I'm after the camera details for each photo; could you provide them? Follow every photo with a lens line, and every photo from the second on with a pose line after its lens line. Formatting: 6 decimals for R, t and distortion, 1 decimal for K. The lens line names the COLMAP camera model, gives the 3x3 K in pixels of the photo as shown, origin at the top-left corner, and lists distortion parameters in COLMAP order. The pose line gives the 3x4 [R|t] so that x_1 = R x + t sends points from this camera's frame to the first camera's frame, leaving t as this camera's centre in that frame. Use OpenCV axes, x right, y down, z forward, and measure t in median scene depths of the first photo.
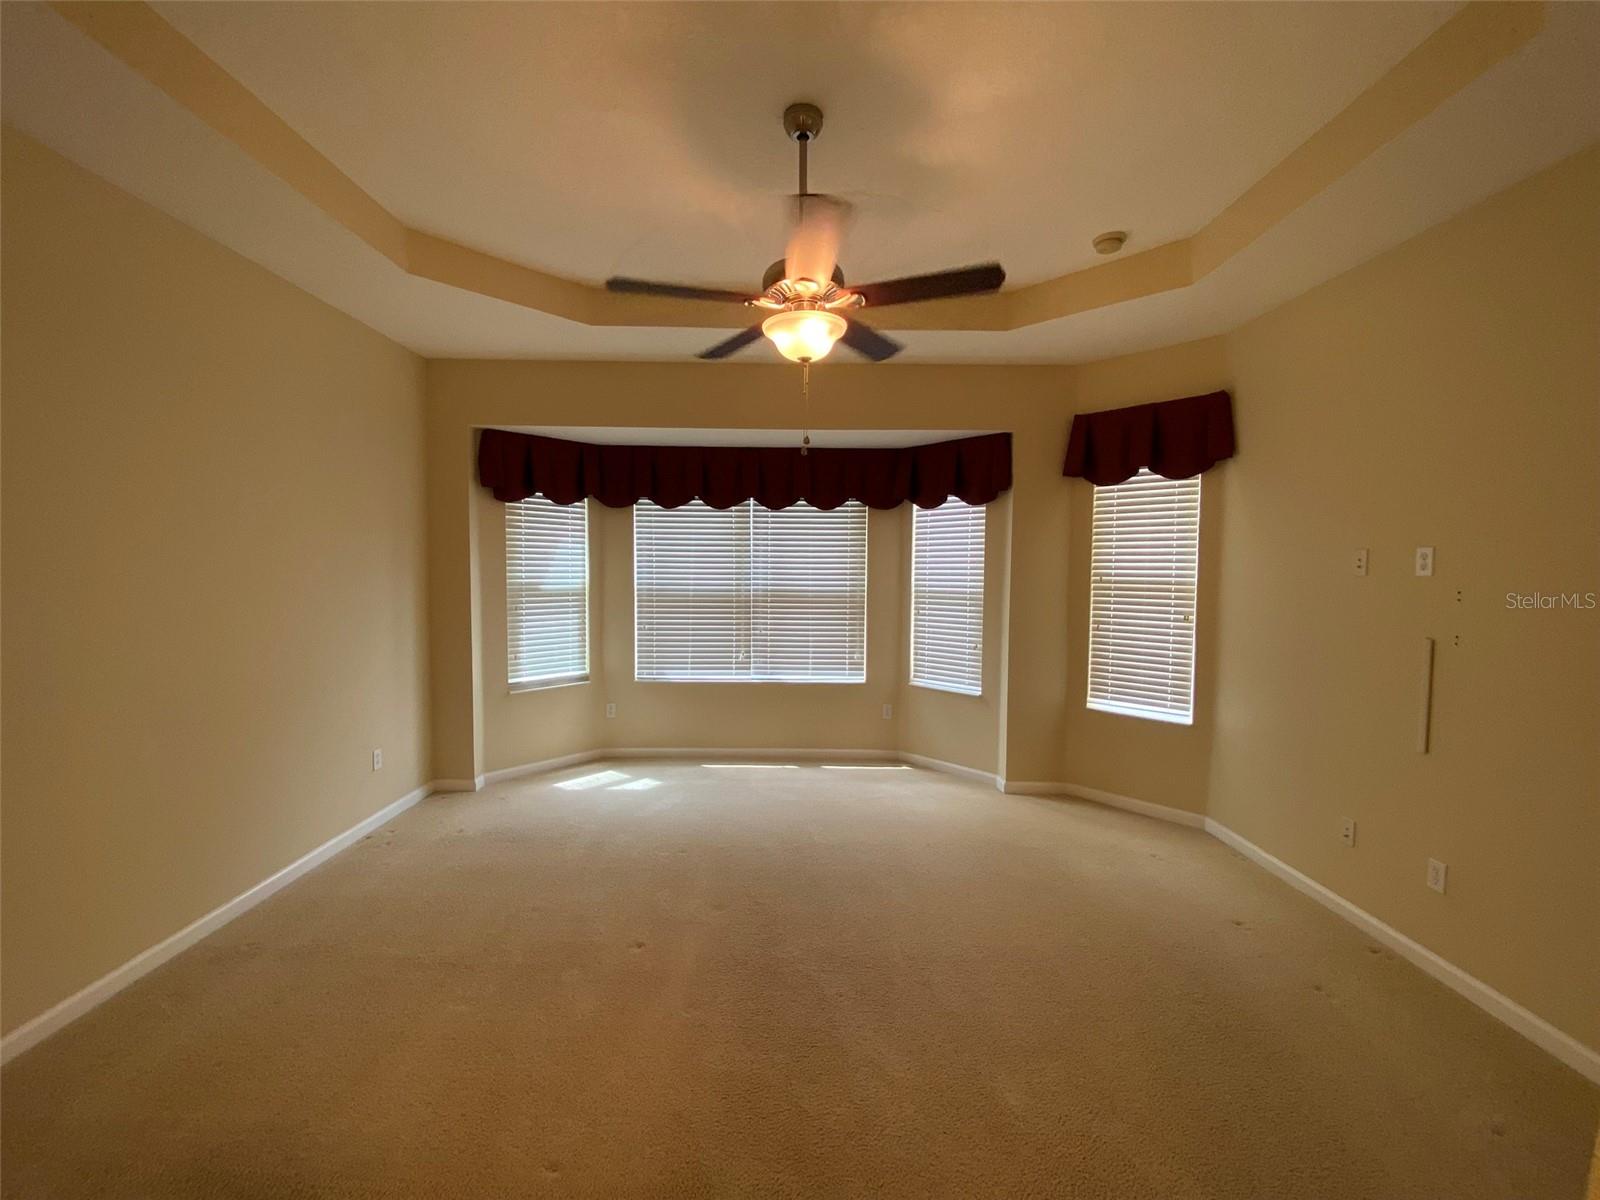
lens RADIAL K [[639.8, 0, 797.4], [0, 639.8, 597.6], [0, 0, 1]] dist [0.038533, -0.033482]
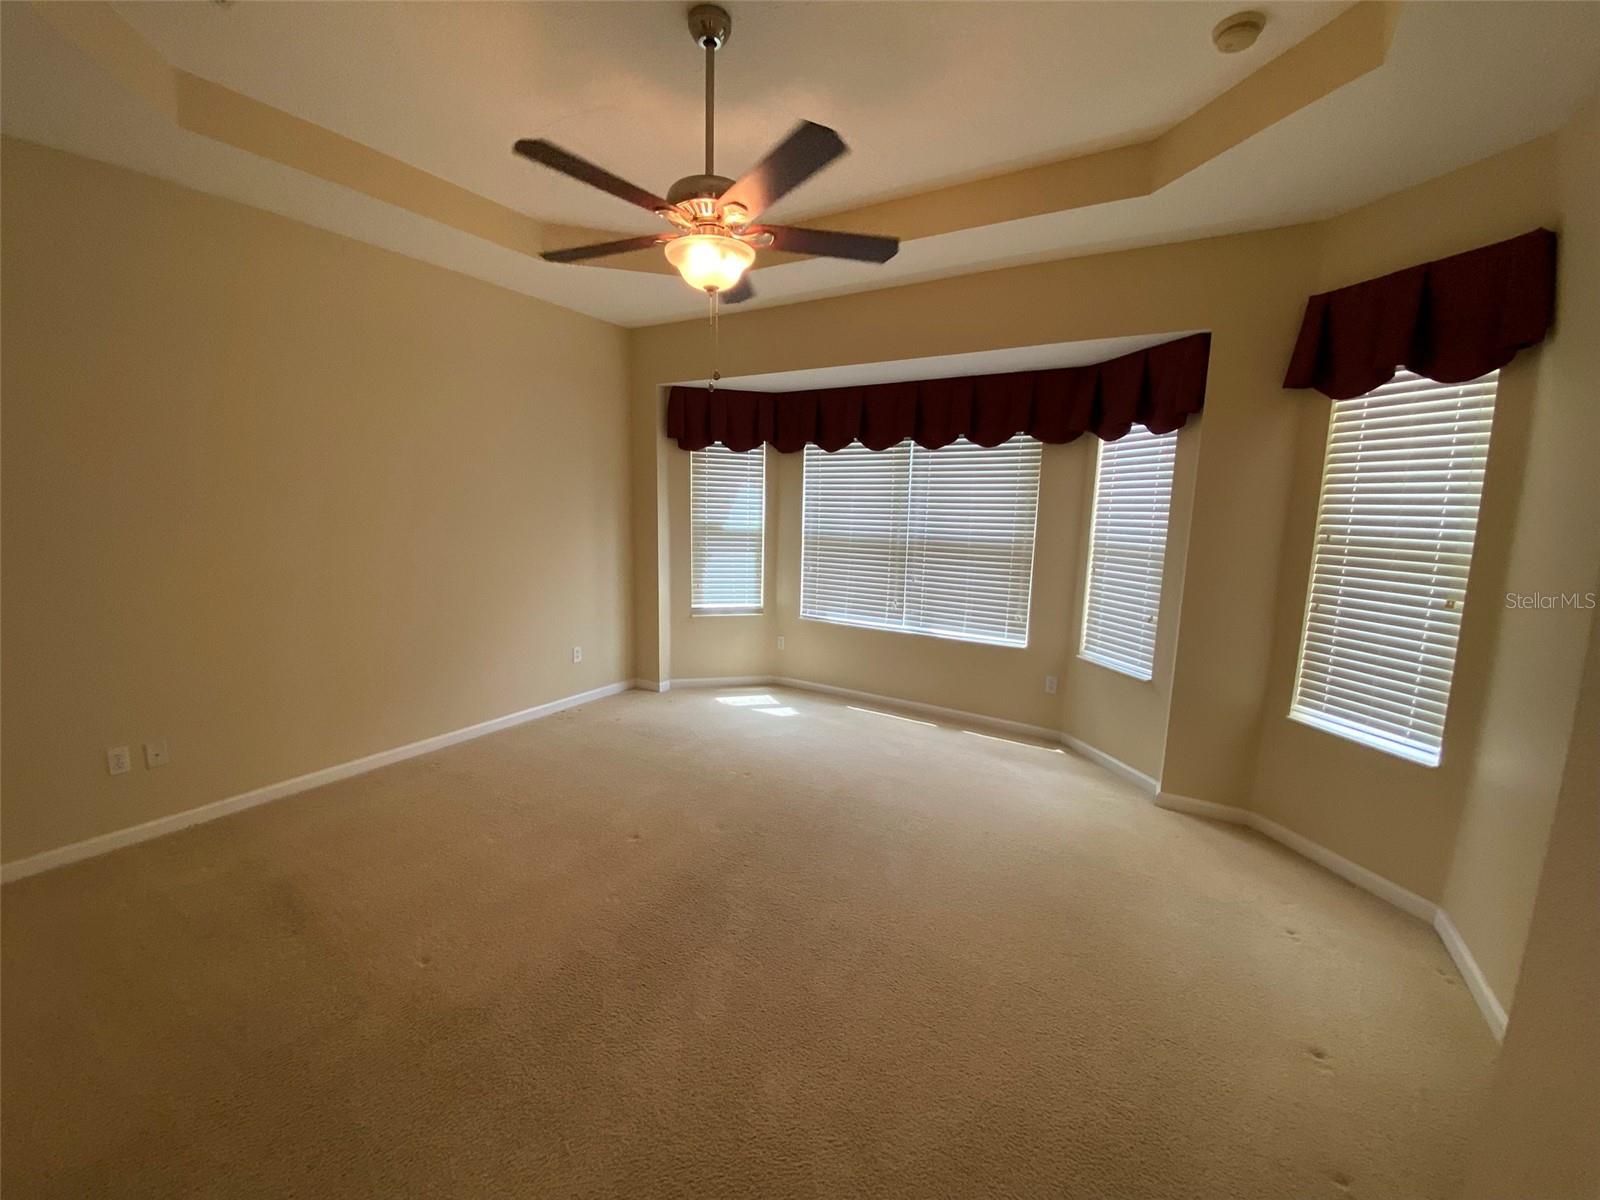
lens RADIAL K [[657.0, 0, 804.2], [0, 657.0, 599.3], [0, 0, 1]] dist [0.020145, -0.020976]
pose [[0.845063, 0.087413, -0.527472, 0.335317], [-0.042198, 0.994372, 0.097183, -0.007524], [0.532998, -0.059868, 0.843996, 0.093407]]
